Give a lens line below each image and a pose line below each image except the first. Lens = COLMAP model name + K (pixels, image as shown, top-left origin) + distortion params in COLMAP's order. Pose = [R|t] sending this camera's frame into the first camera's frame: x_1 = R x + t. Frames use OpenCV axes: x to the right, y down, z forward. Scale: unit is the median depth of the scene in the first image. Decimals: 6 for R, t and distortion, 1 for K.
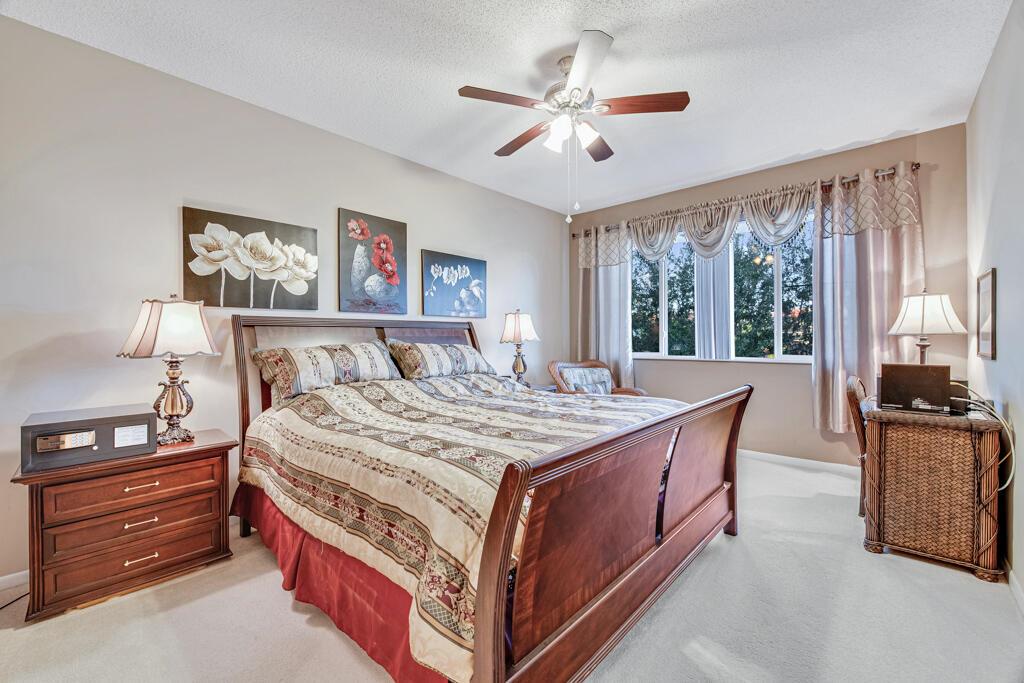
lens RADIAL K [[422.3, 0, 512.0], [0, 422.3, 341.5], [0, 0, 1]] dist [-0.016398, 0.000506]
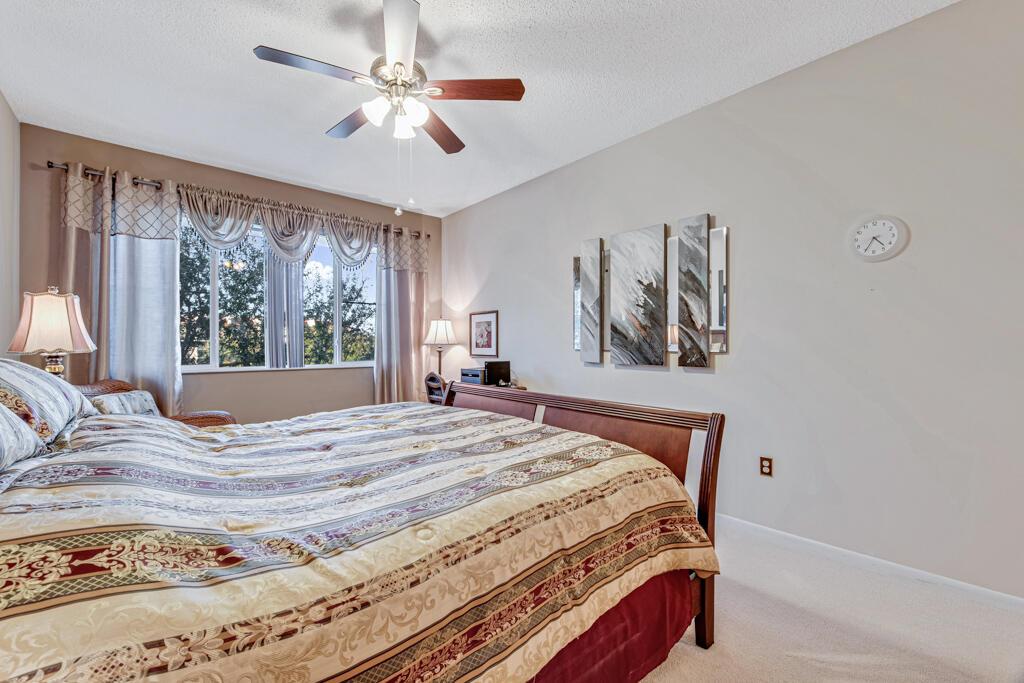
lens RADIAL K [[422.3, 0, 512.0], [0, 422.3, 341.5], [0, 0, 1]] dist [-0.016398, 0.000506]
pose [[0.087309, 0.020255, 0.995975, -0.457041], [0.007470, 0.999752, -0.020986, 0.005843], [-0.996153, 0.009272, 0.087136, 0.429721]]
